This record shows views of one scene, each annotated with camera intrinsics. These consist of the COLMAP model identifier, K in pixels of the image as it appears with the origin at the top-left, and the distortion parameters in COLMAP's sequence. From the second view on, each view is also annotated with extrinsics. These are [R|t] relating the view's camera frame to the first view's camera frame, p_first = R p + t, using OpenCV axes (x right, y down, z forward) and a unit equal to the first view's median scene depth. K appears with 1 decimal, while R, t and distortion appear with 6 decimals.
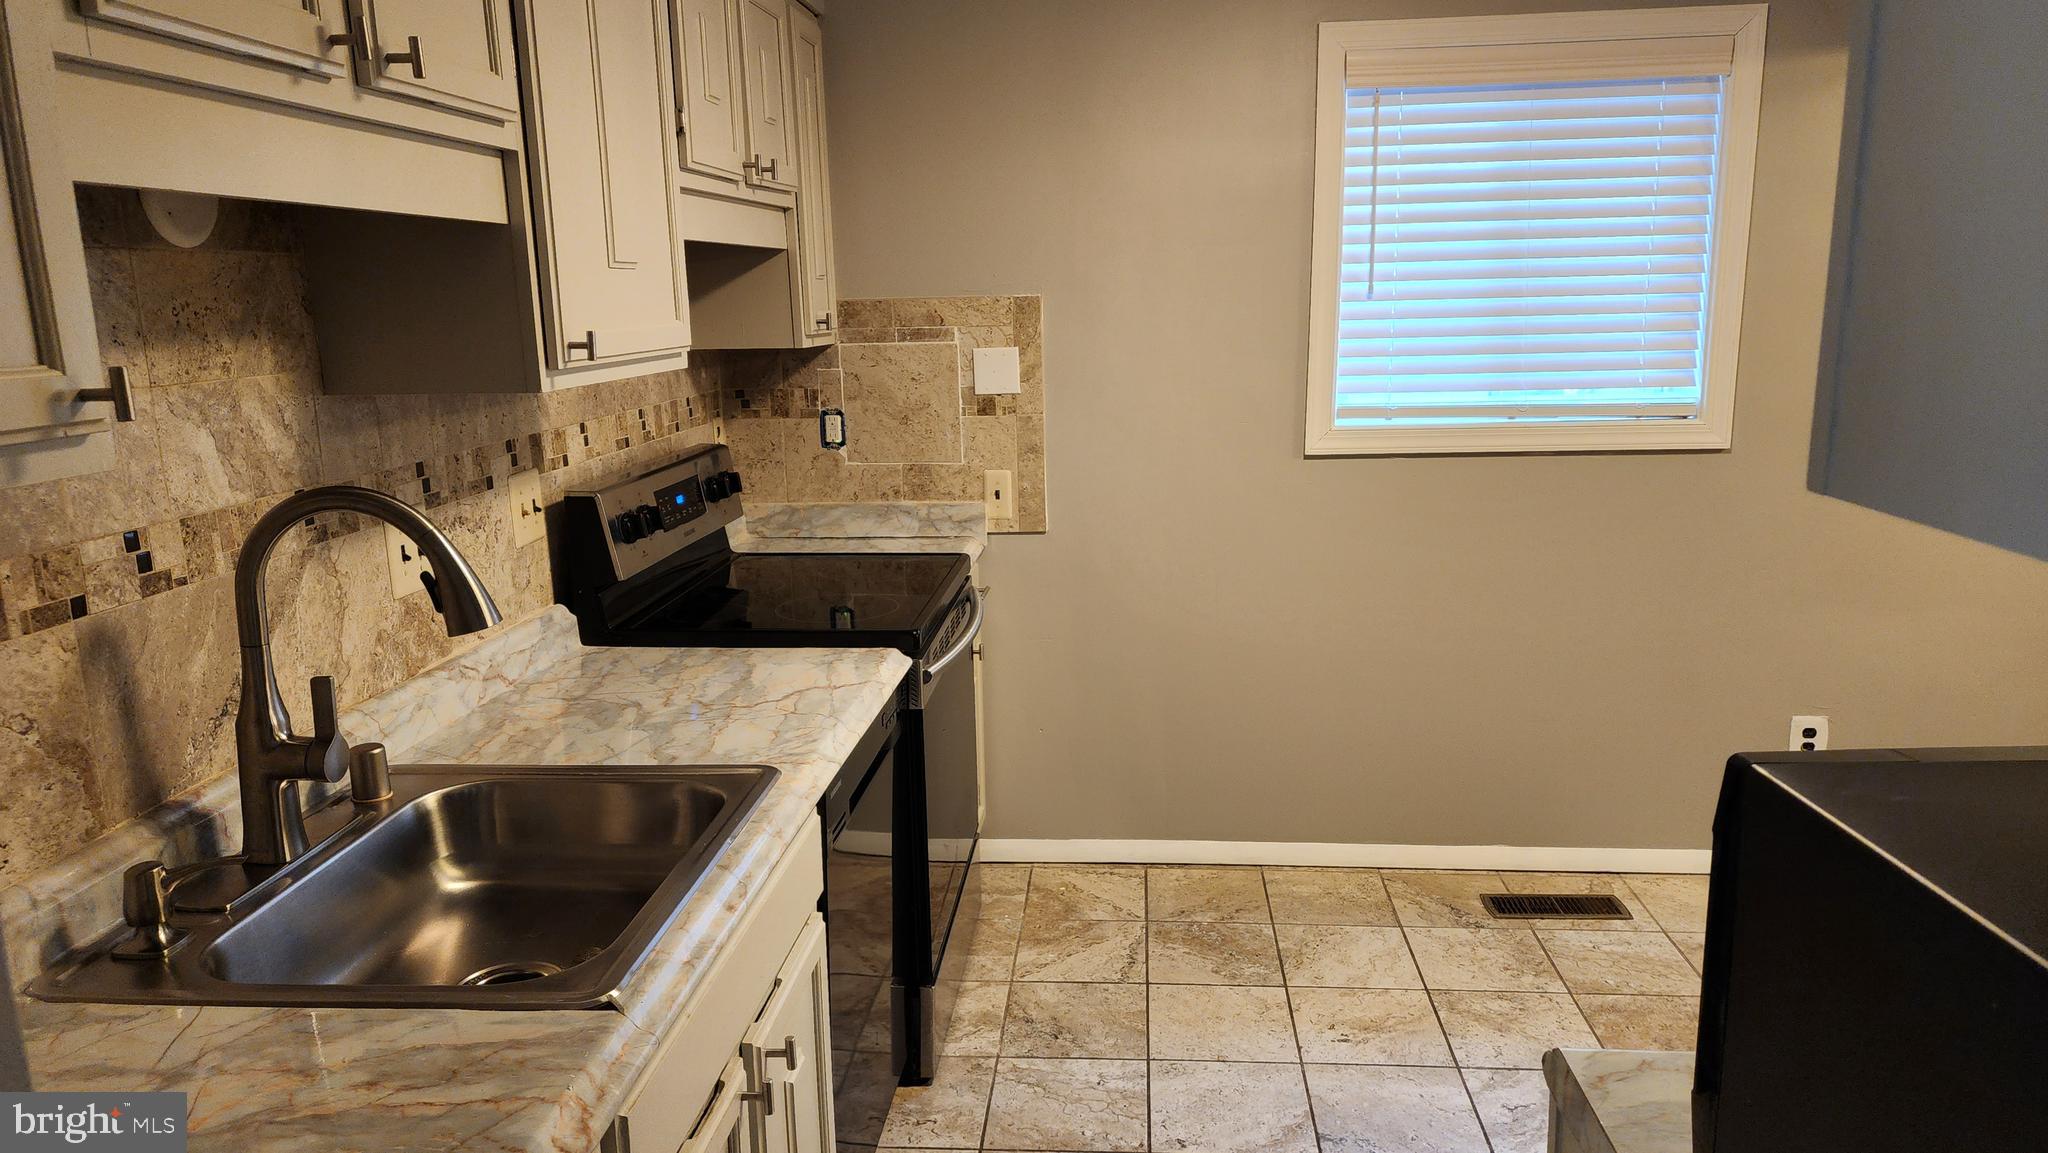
lens RADIAL K [[1366.1, 0, 1045.8], [0, 1366.1, 584.8], [0, 0, 1]] dist [0.032408, -0.027962]
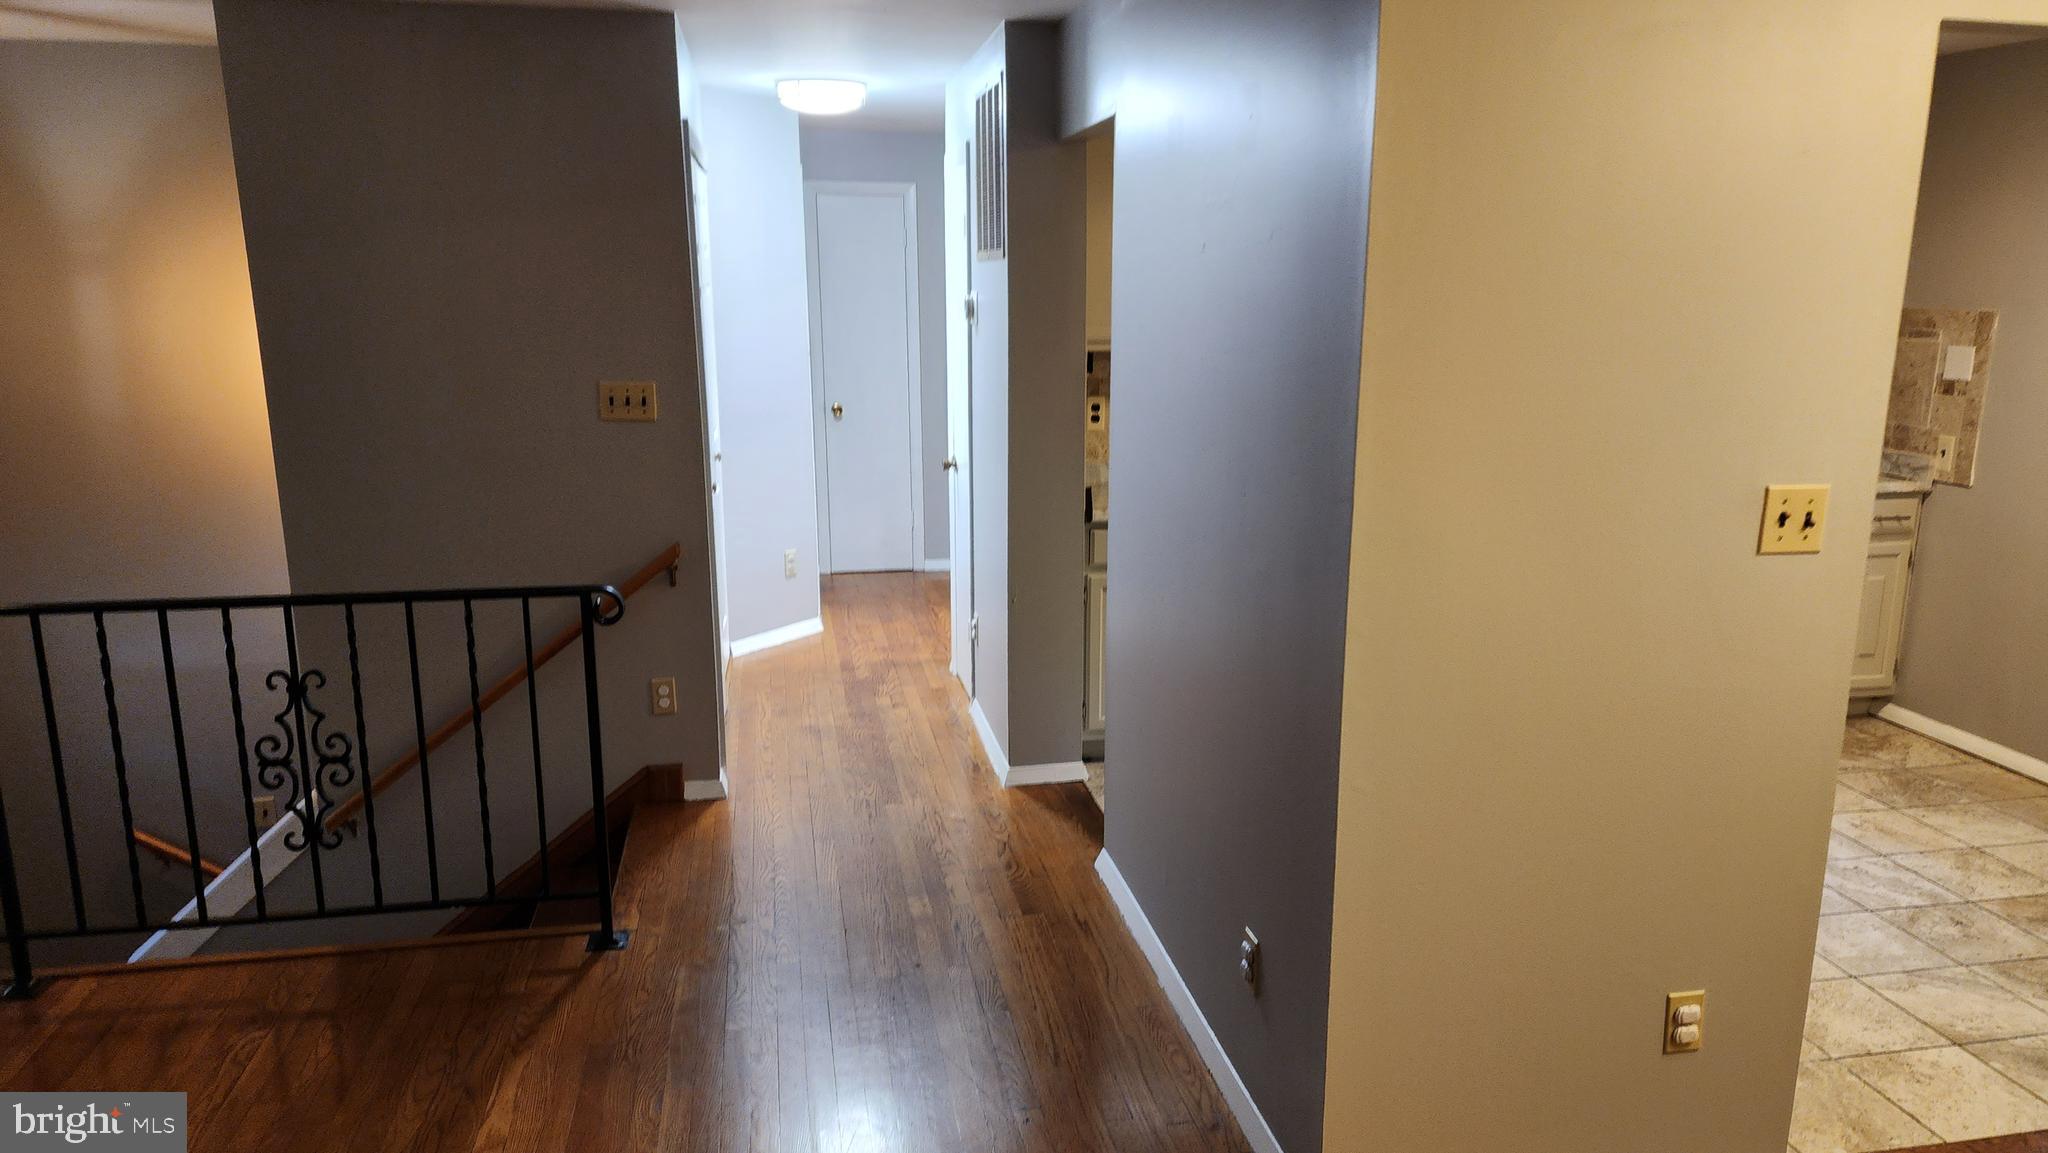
lens RADIAL K [[1366.1, 0, 1019.8], [0, 1366.1, 593.1], [0, 0, 1]] dist [0.032408, -0.027962]
pose [[0.221547, 0.229246, -0.947820, 1.179854], [-0.202107, 0.961664, 0.185353, -0.000288], [0.953976, 0.150496, 0.259386, -0.236898]]
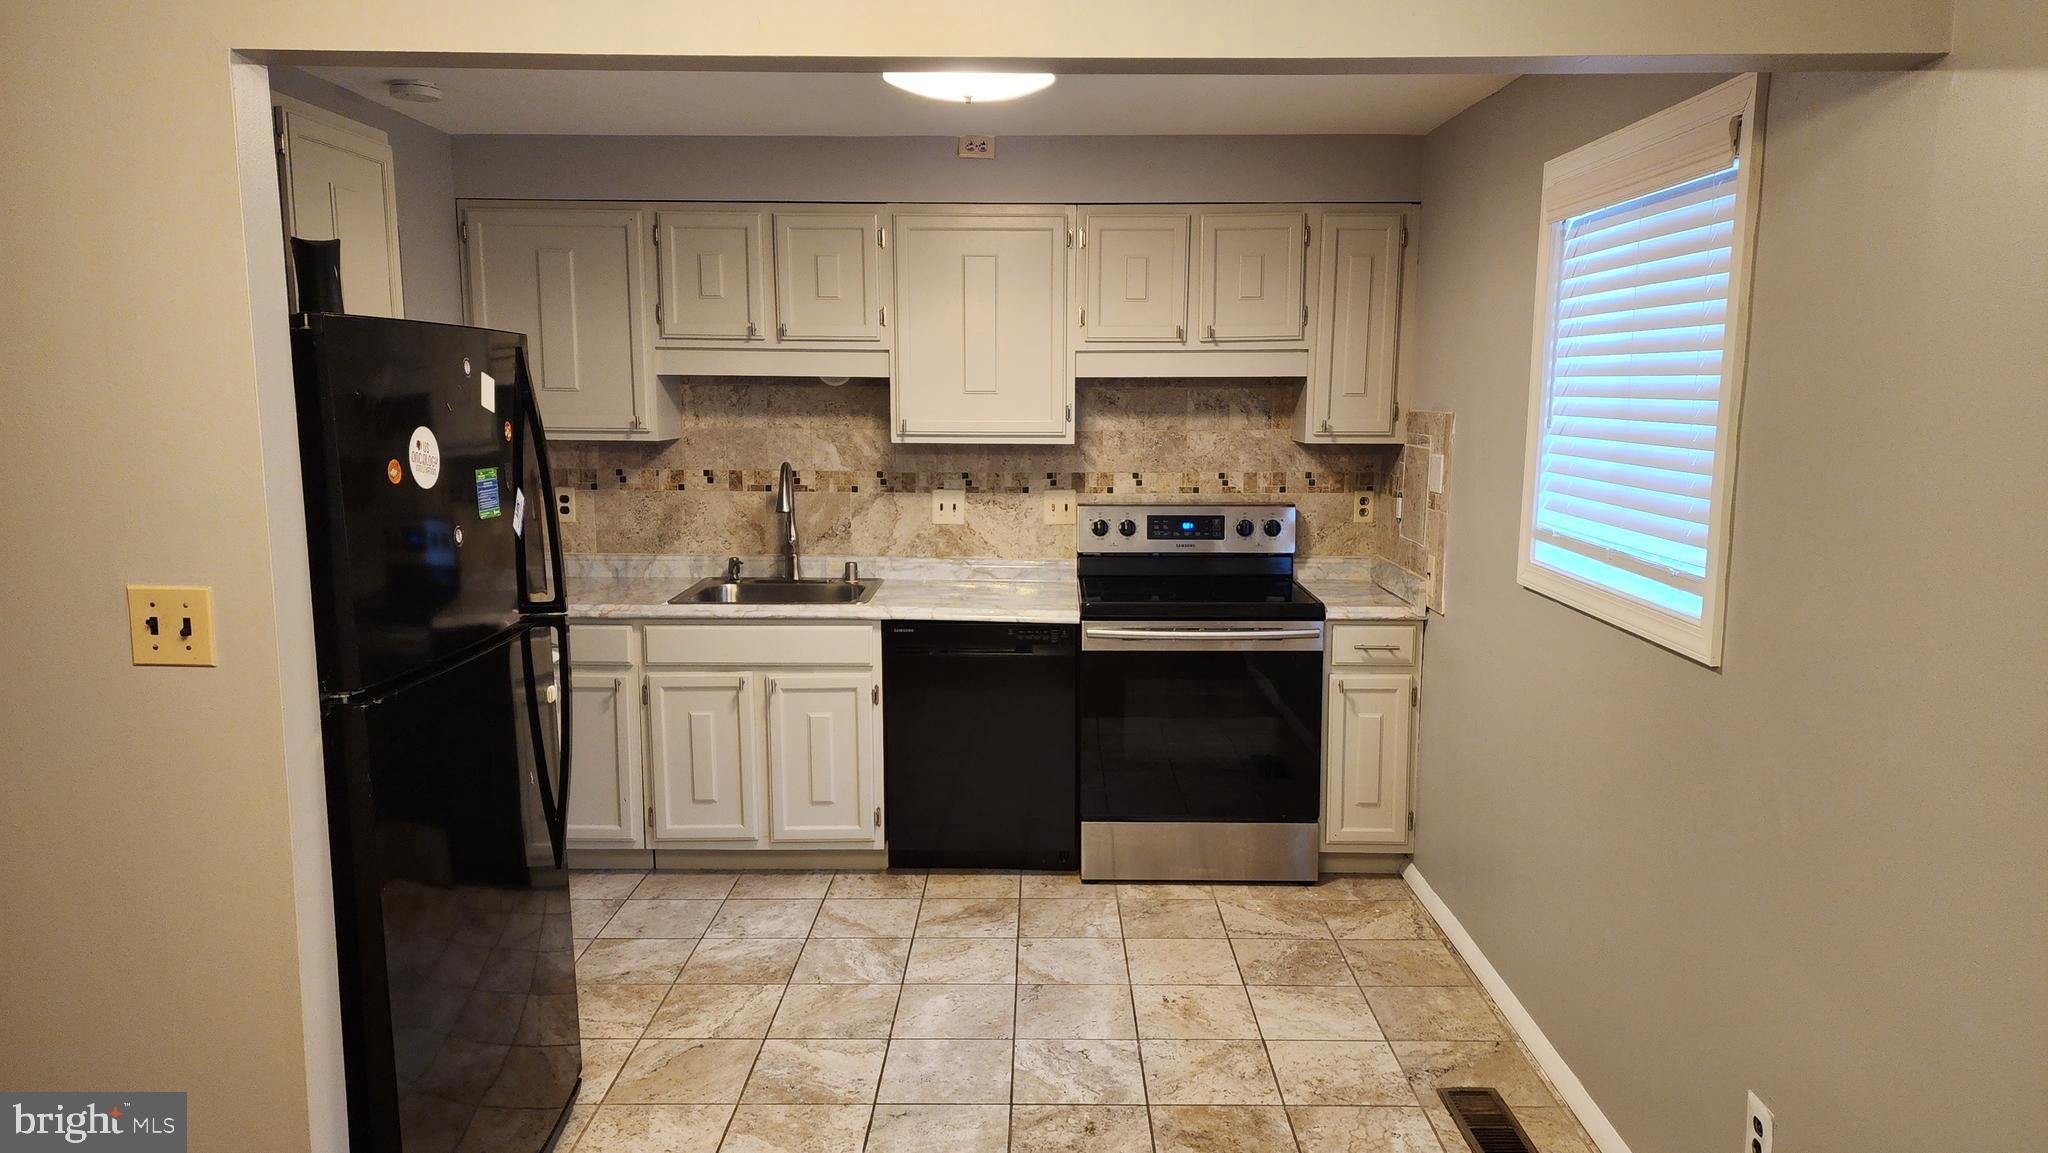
lens RADIAL K [[1366.1, 0, 1036.2], [0, 1366.1, 585.9], [0, 0, 1]] dist [0.032408, -0.027962]
pose [[0.057398, 0.157107, -0.985912, 1.206602], [-0.214330, 0.966453, 0.141529, -0.164127], [0.975073, 0.203187, 0.089145, 0.599313]]
